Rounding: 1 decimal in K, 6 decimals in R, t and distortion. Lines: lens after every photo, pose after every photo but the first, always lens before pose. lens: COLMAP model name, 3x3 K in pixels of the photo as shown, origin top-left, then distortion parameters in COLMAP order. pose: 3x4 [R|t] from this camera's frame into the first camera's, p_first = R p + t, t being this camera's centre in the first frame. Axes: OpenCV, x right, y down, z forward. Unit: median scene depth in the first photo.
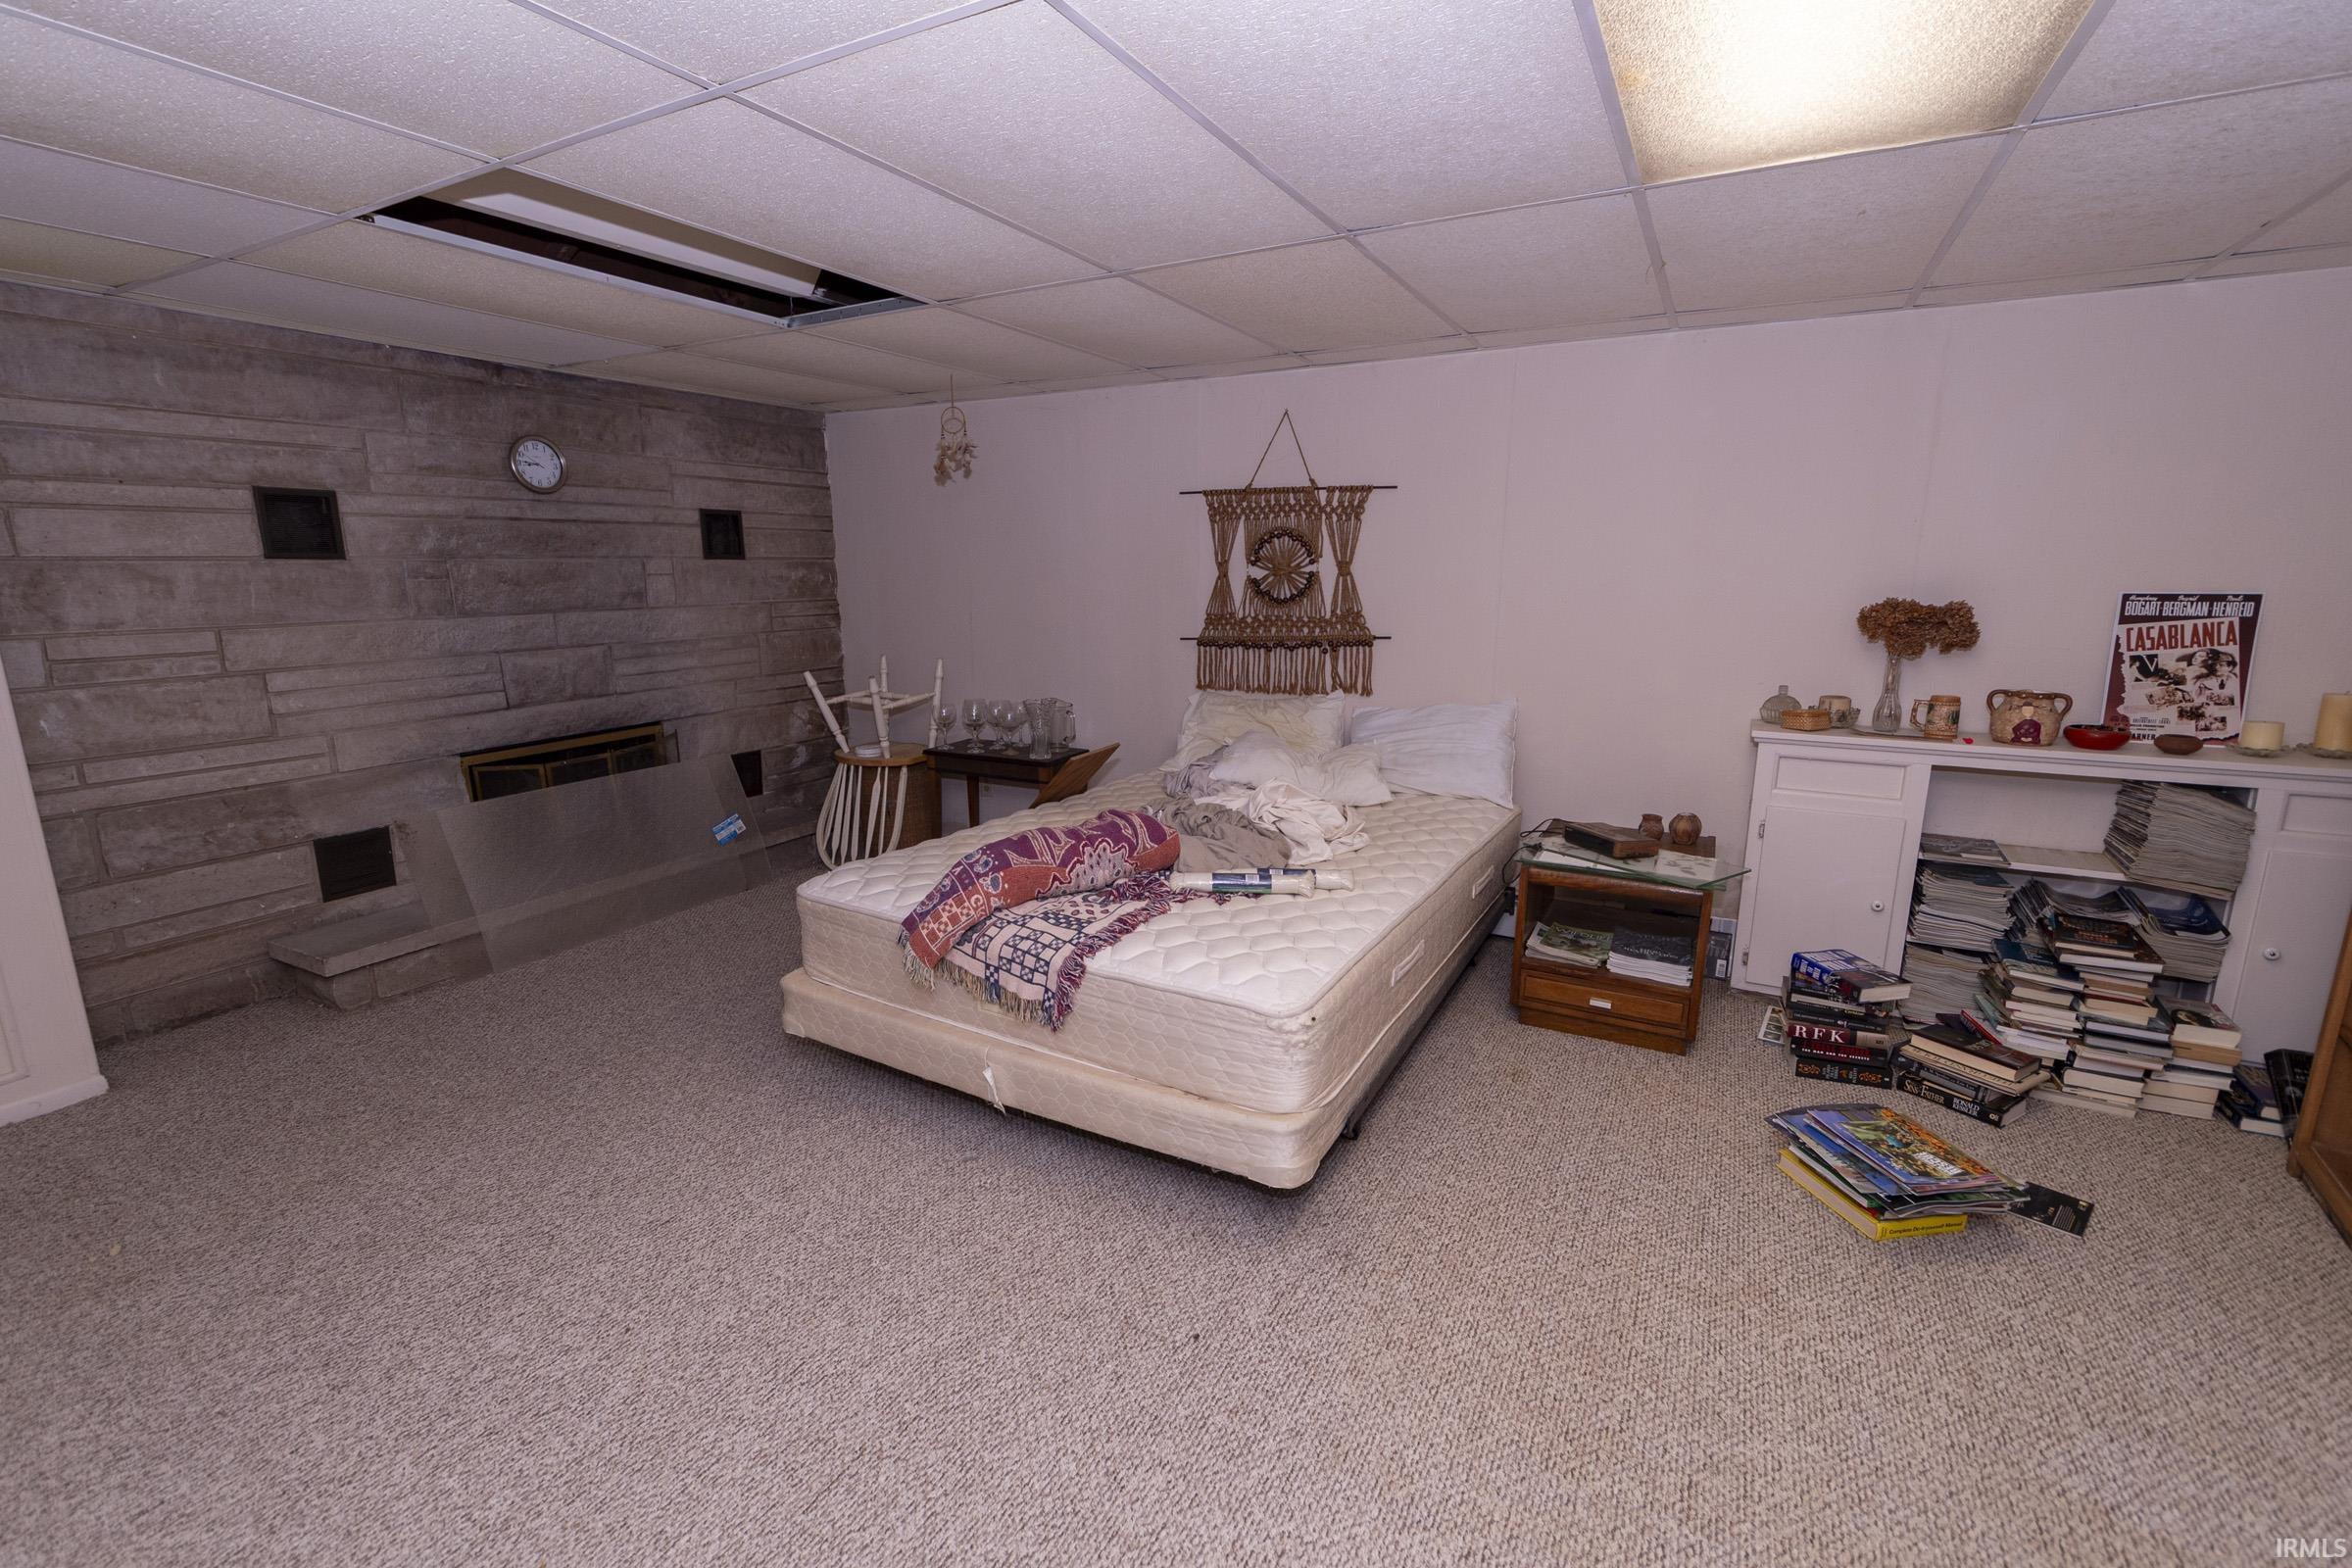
lens RADIAL K [[1023.9, 0, 1168.1], [0, 1023.9, 778.3], [0, 0, 1]] dist [-0.000539, -0.000500]
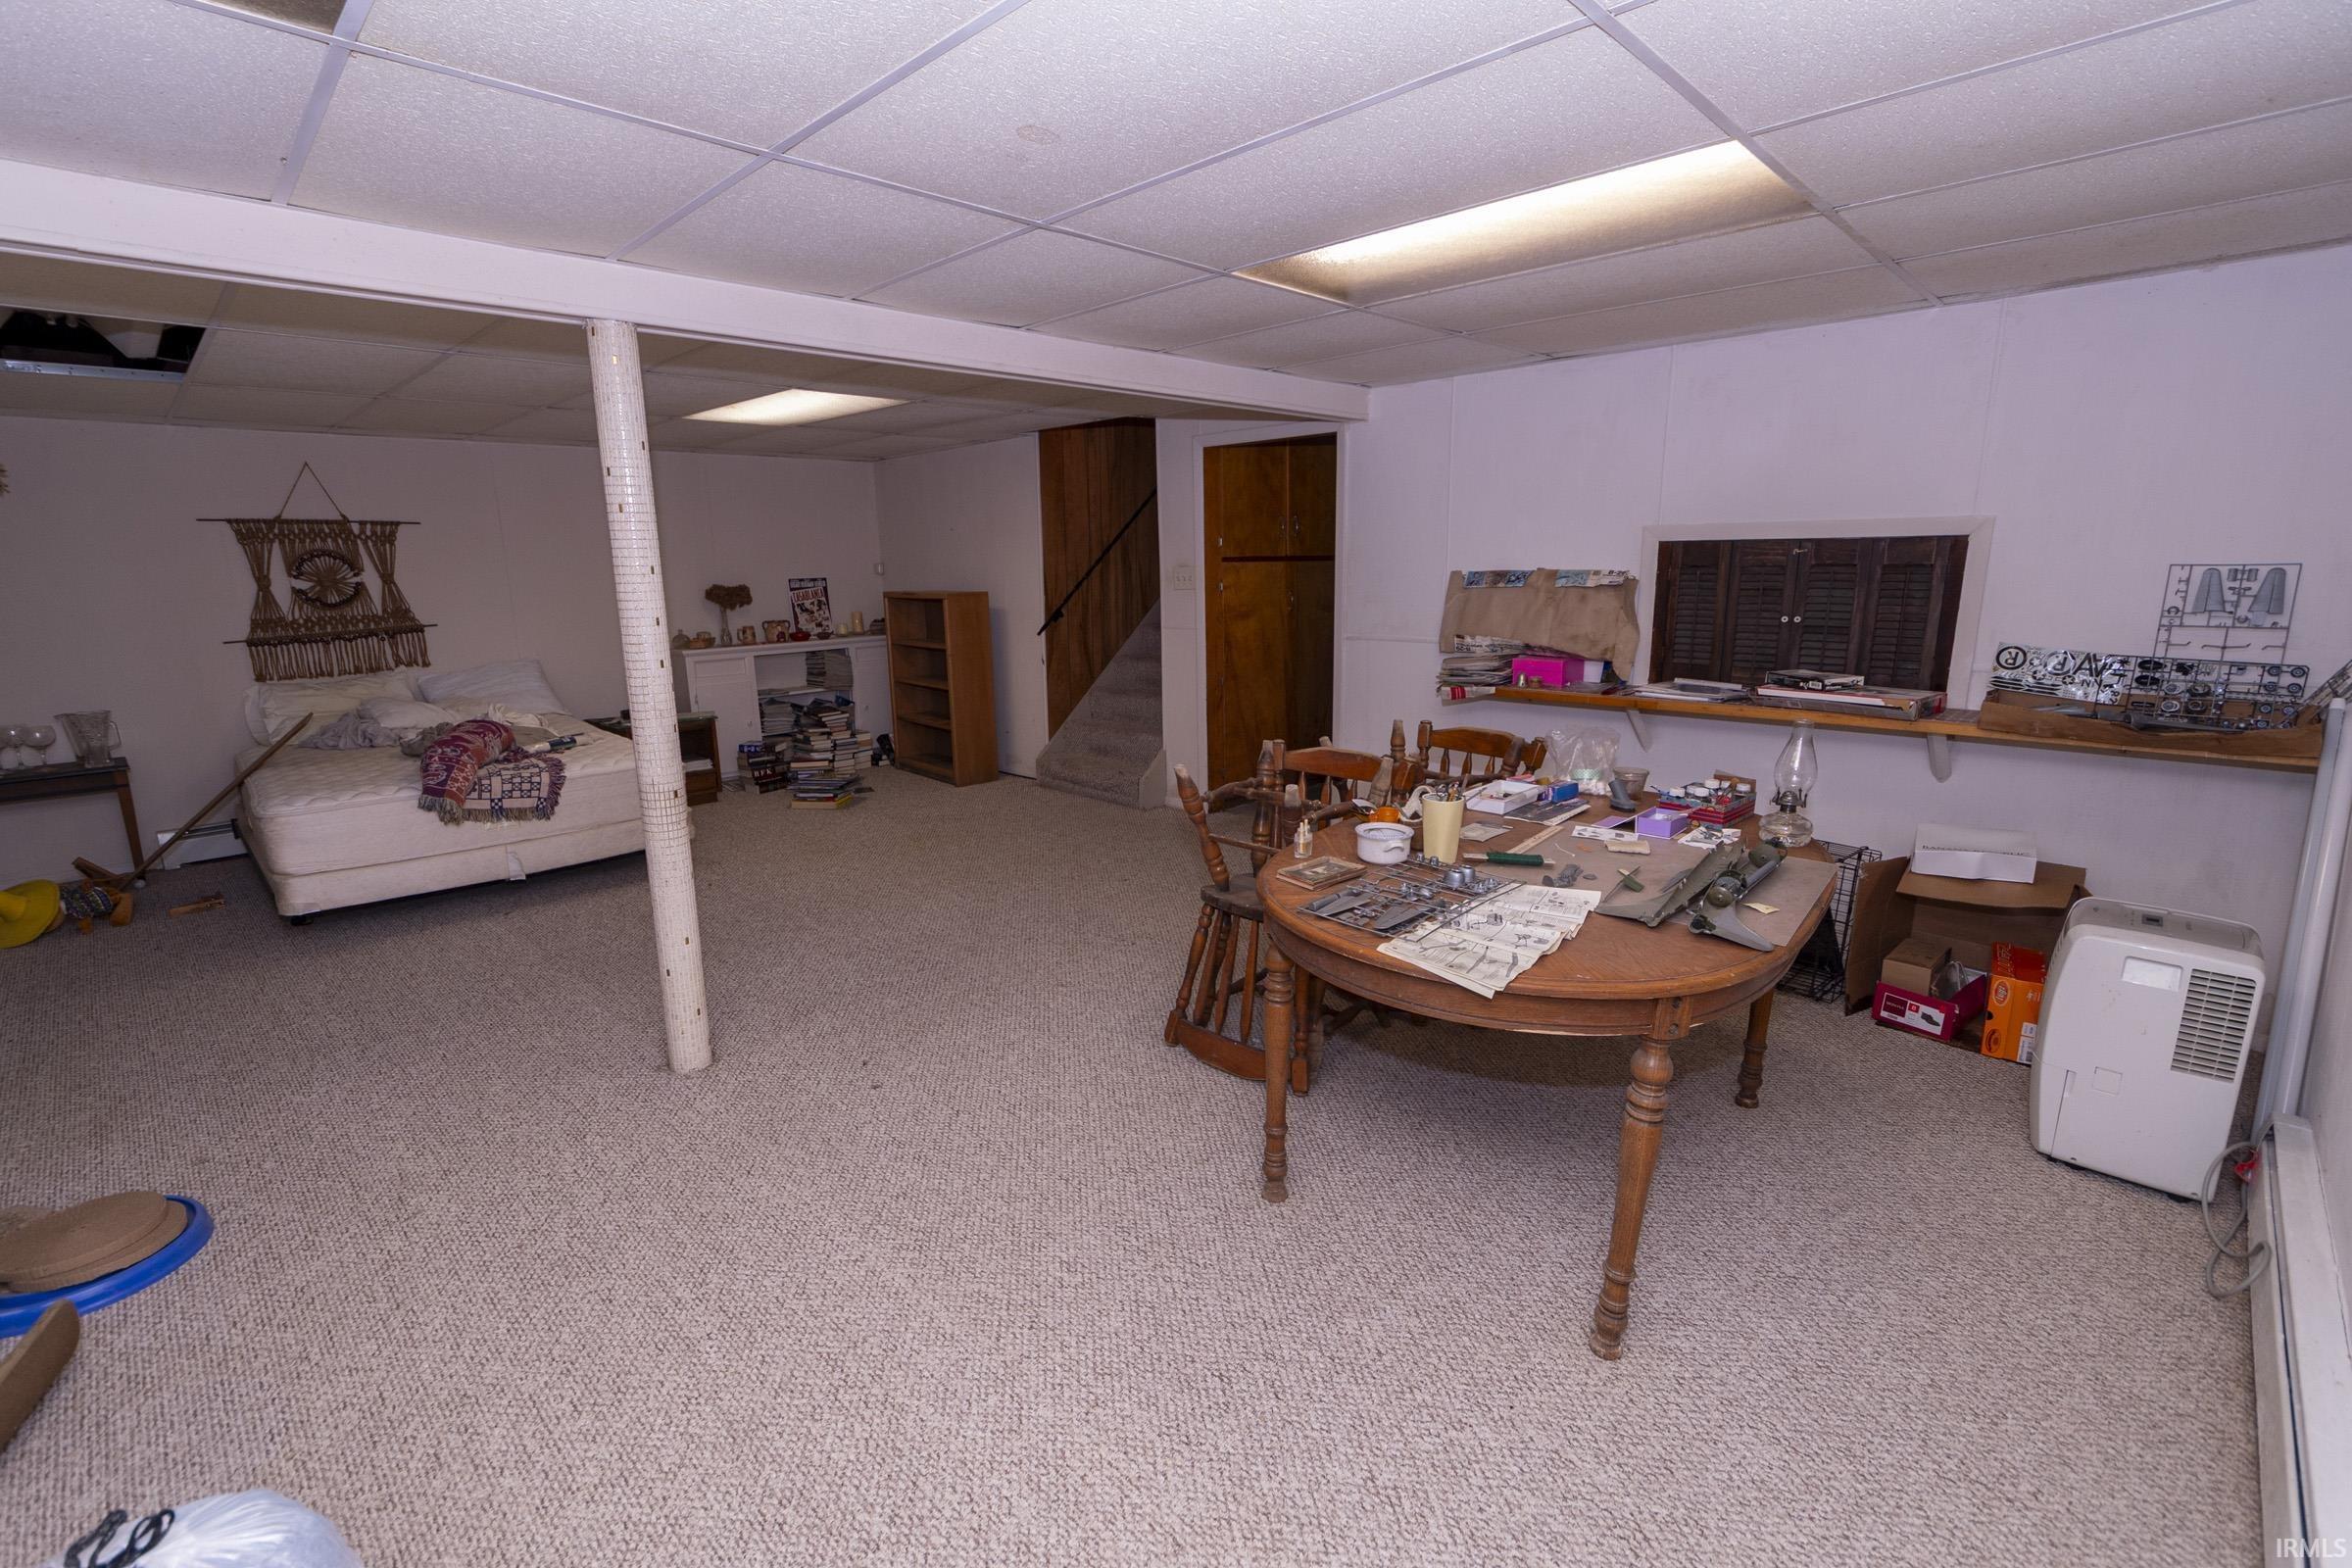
lens RADIAL K [[1023.9, 0, 1171.4], [0, 1023.9, 778.7], [0, 0, 1]] dist [-0.000539, -0.000500]
pose [[0.257603, -0.207468, 0.943715, -0.951931], [0.220617, 0.963507, 0.151598, 0.086111], [-0.940728, 0.169148, 0.293974, -0.389826]]
